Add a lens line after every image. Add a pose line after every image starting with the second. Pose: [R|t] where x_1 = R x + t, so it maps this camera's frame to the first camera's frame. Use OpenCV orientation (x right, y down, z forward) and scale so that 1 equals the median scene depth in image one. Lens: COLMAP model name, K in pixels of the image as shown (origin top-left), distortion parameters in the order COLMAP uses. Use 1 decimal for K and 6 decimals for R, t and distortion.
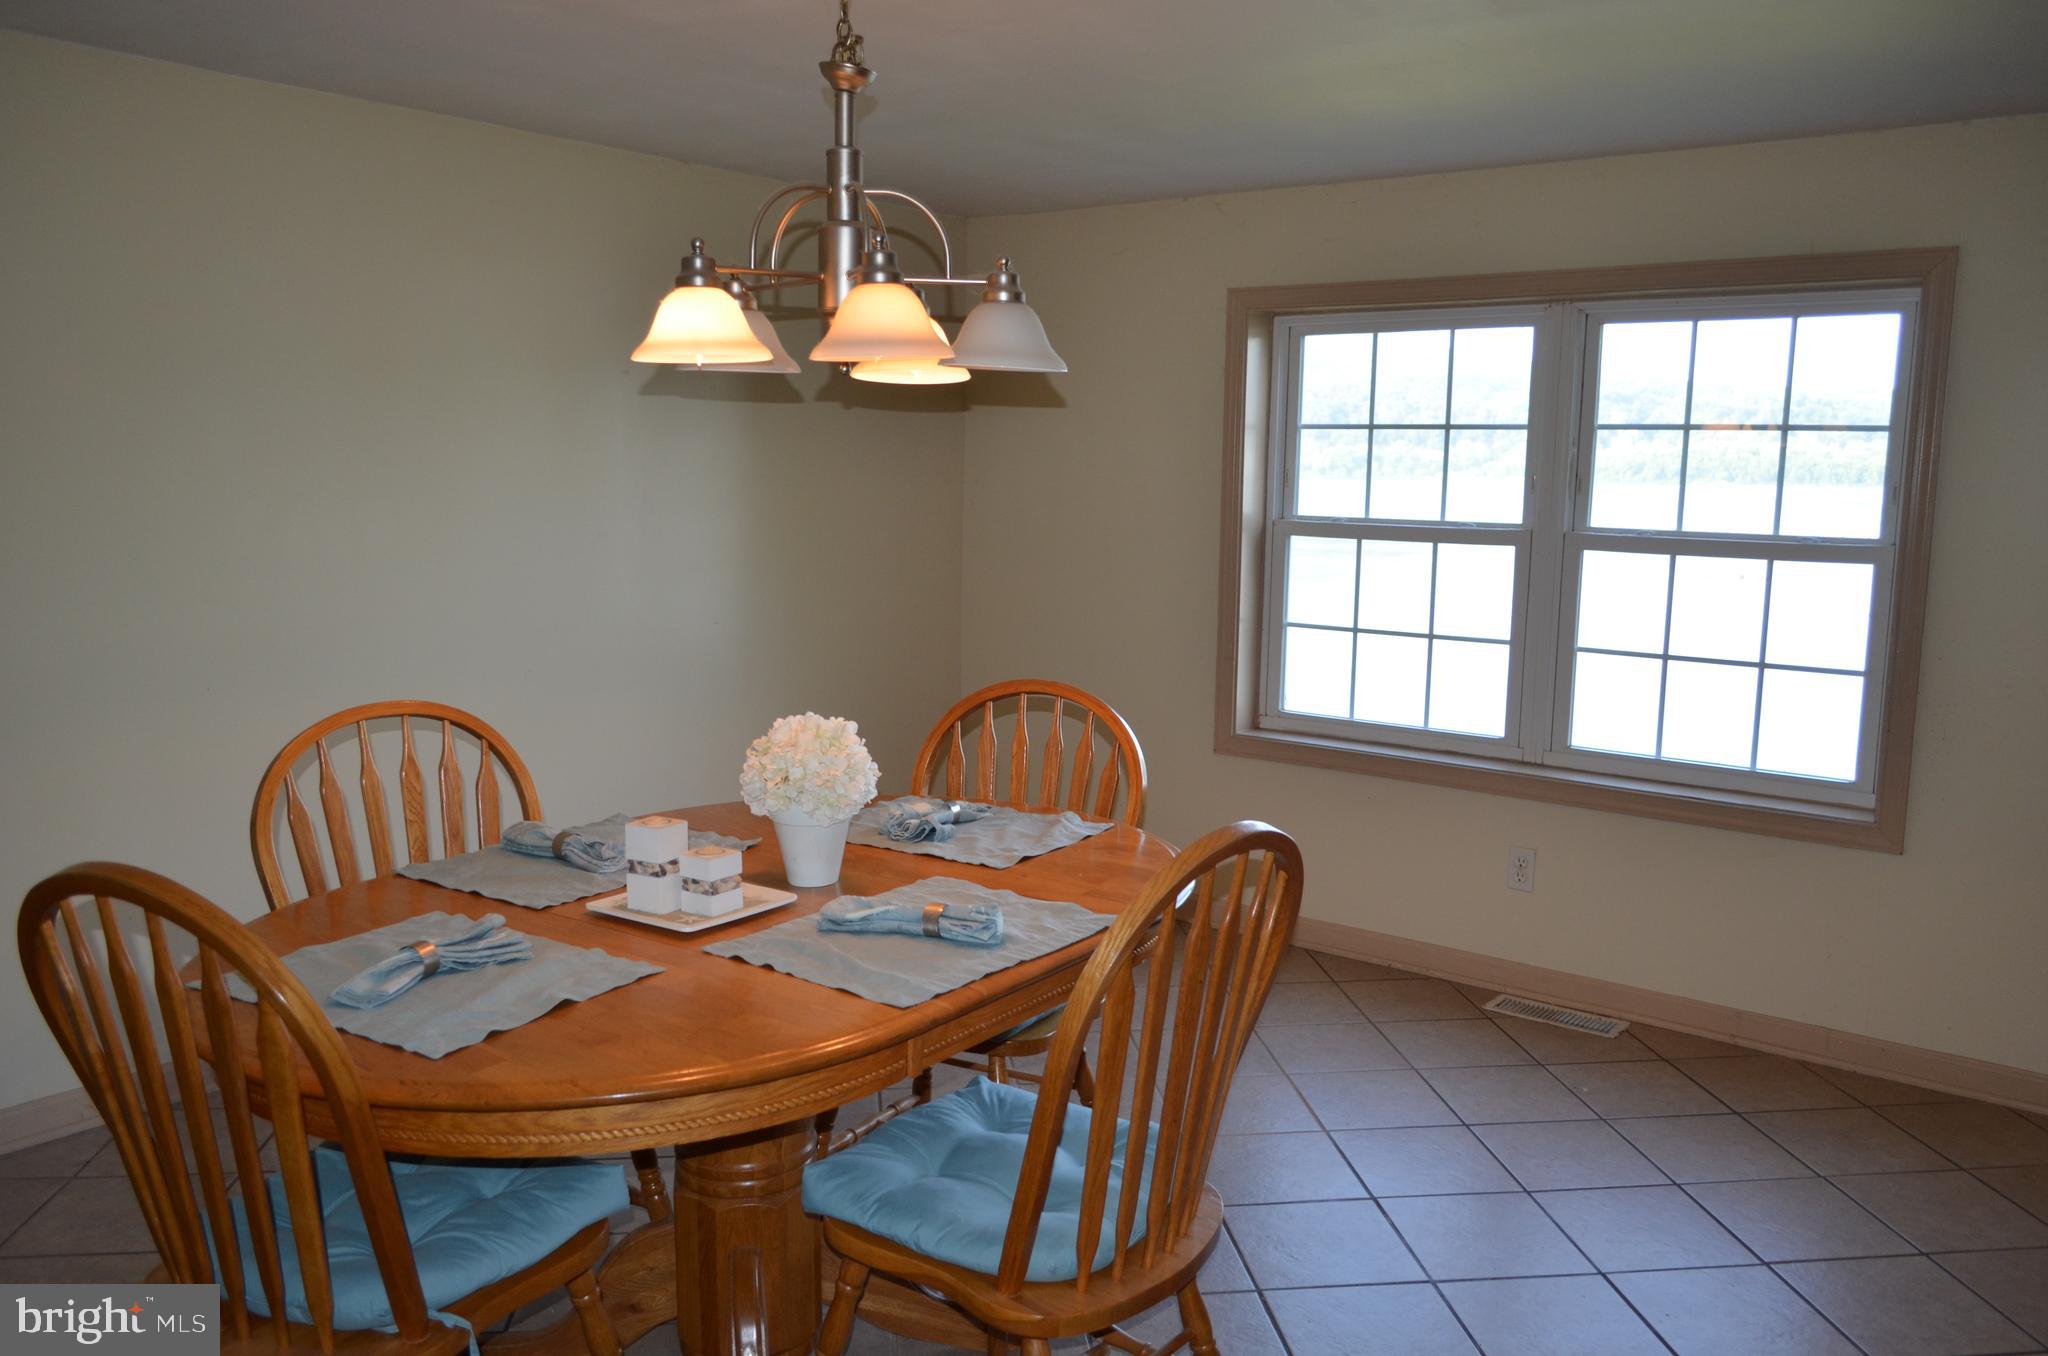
lens RADIAL K [[1533.2, 0, 1025.2], [0, 1533.2, 666.3], [0, 0, 1]] dist [-0.004905, 0.002344]
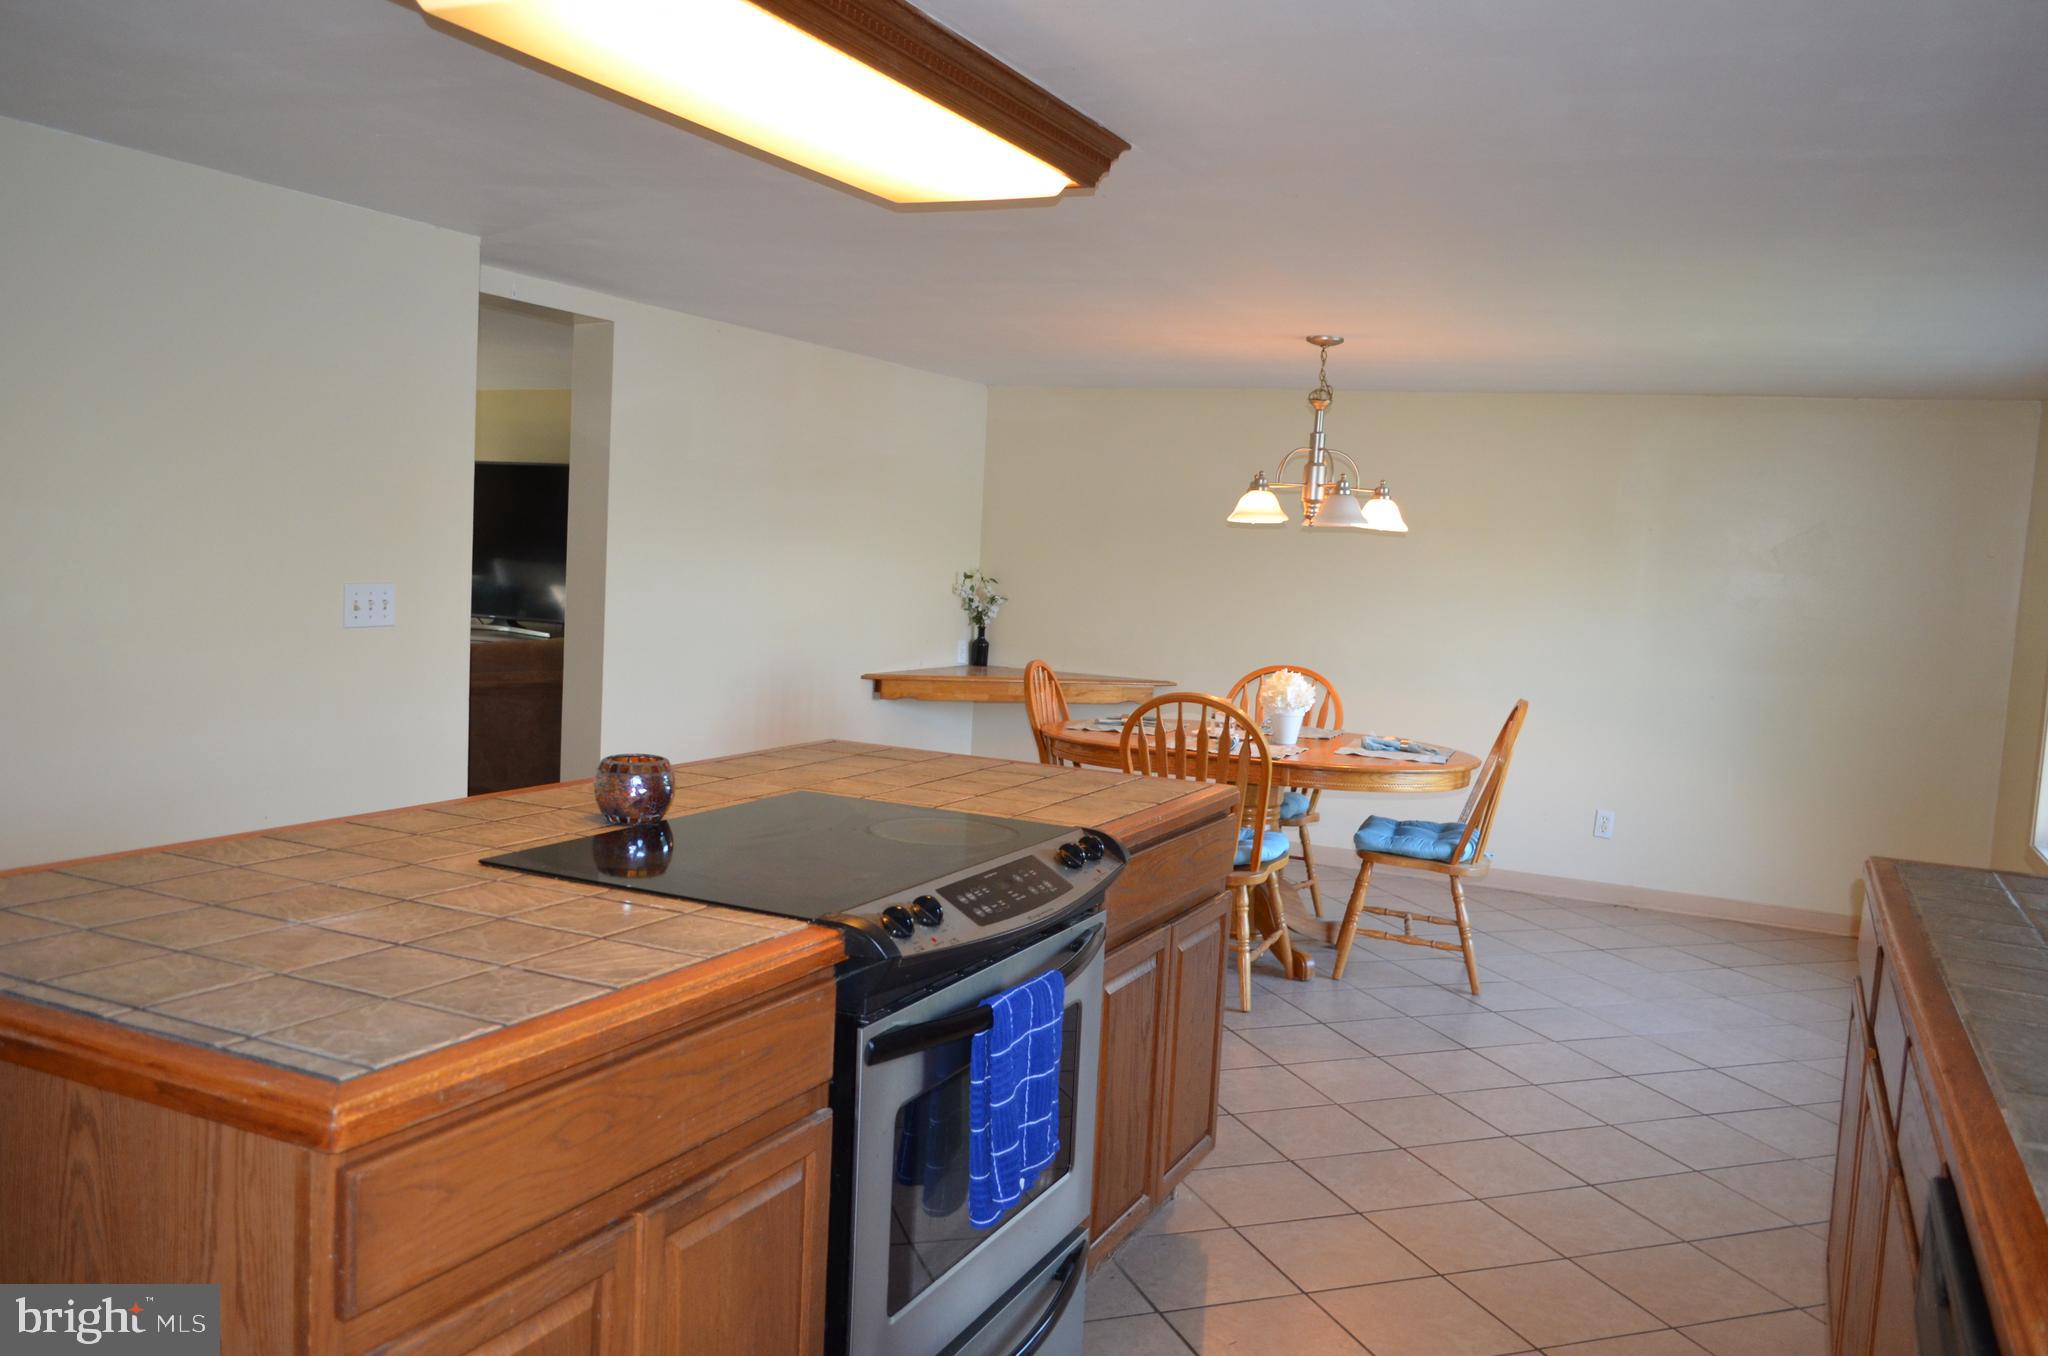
lens RADIAL K [[1594.7, 0, 1043.7], [0, 1594.7, 686.7], [0, 0, 1]] dist [-0.009783, 0.000960]
pose [[0.201069, 0.088588, -0.975563, 2.327486], [-0.187535, 0.980963, 0.050426, 0.009953], [0.961458, 0.172813, 0.213854, 0.115246]]
